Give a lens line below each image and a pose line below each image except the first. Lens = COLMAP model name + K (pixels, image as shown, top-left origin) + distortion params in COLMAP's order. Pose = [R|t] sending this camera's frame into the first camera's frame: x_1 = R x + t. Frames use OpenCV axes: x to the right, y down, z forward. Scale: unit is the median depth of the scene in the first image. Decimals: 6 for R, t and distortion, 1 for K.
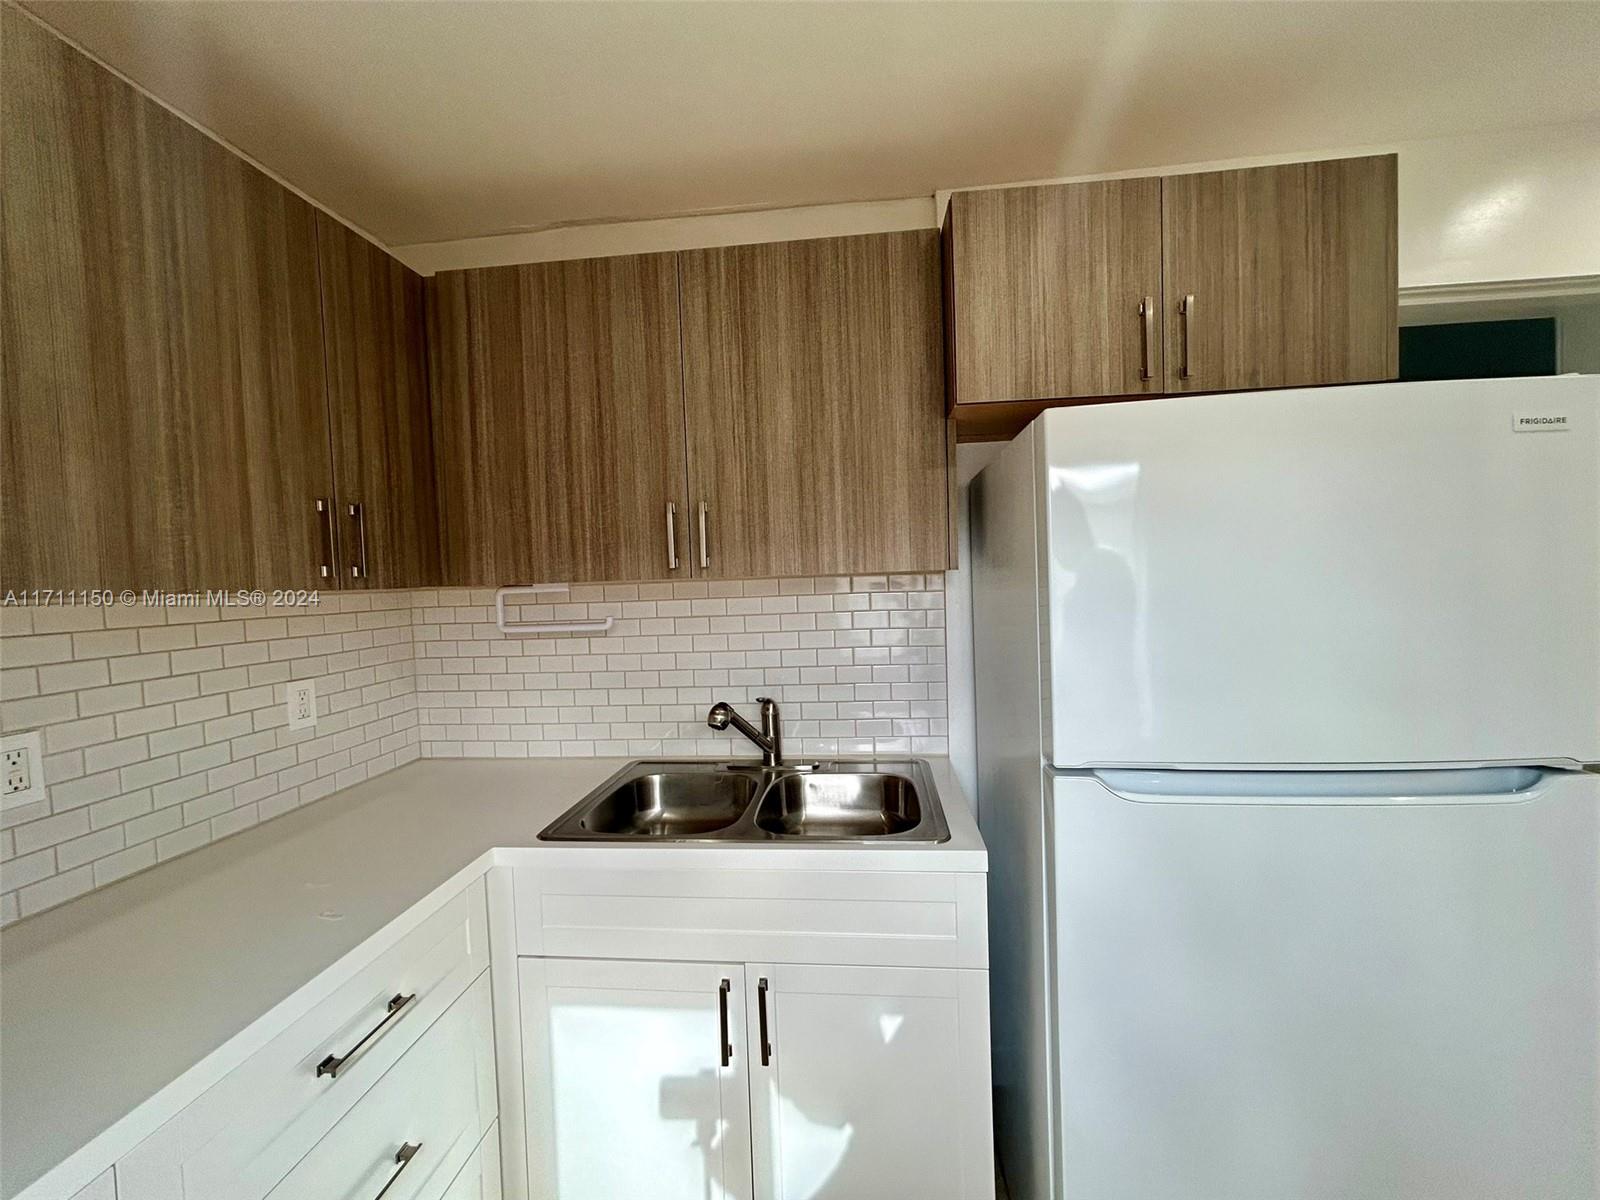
lens RADIAL K [[640.8, 0, 799.6], [0, 640.8, 606.9], [0, 0, 1]] dist [0.003810, -0.001206]
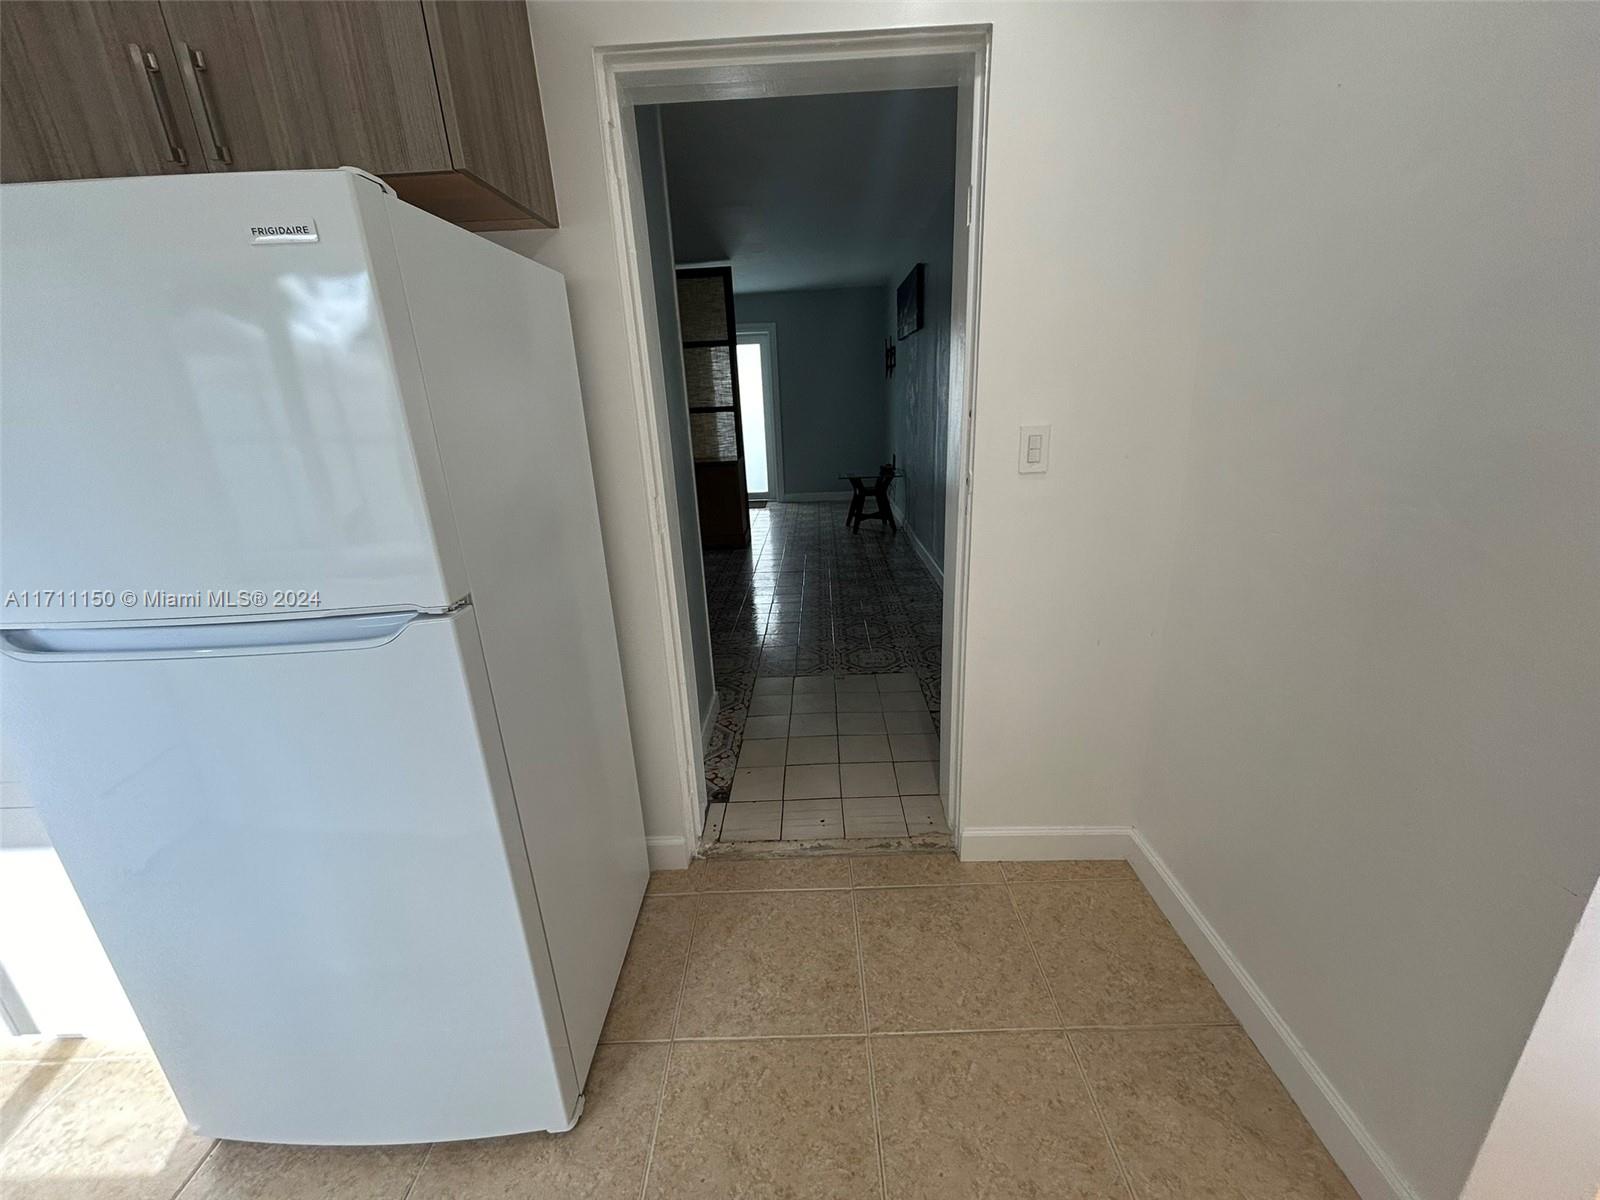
lens RADIAL K [[640.8, 0, 803.3], [0, 640.8, 605.5], [0, 0, 1]] dist [0.003810, -0.001206]
pose [[0.996453, -0.042507, 0.072629, 1.054942], [0.021176, 0.961937, 0.272450, -0.015256], [-0.081446, -0.269946, 0.959425, -0.011467]]
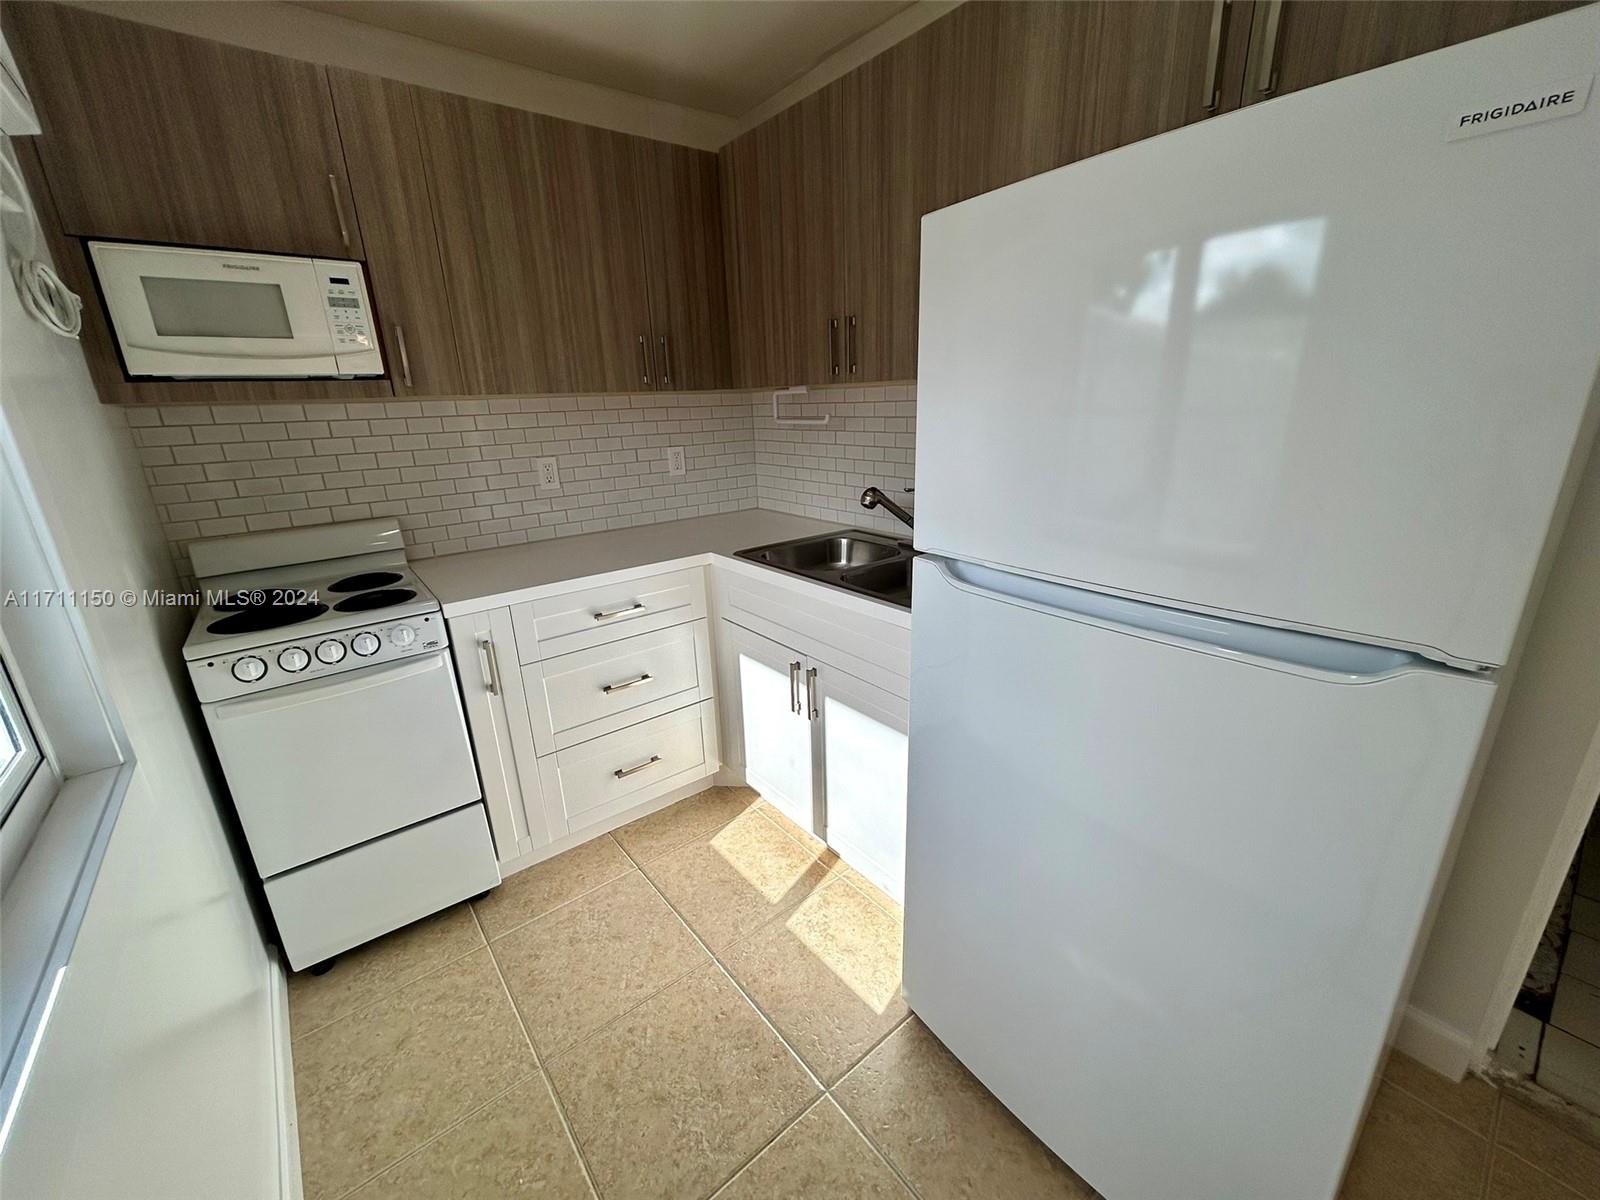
lens RADIAL K [[640.8, 0, 793.0], [0, 640.8, 602.9], [0, 0, 1]] dist [0.003810, -0.001206]
pose [[0.692608, 0.231701, -0.683088, 0.719285], [-0.025727, 0.954337, 0.297622, -0.004545], [0.720855, -0.188562, 0.666942, 0.008952]]
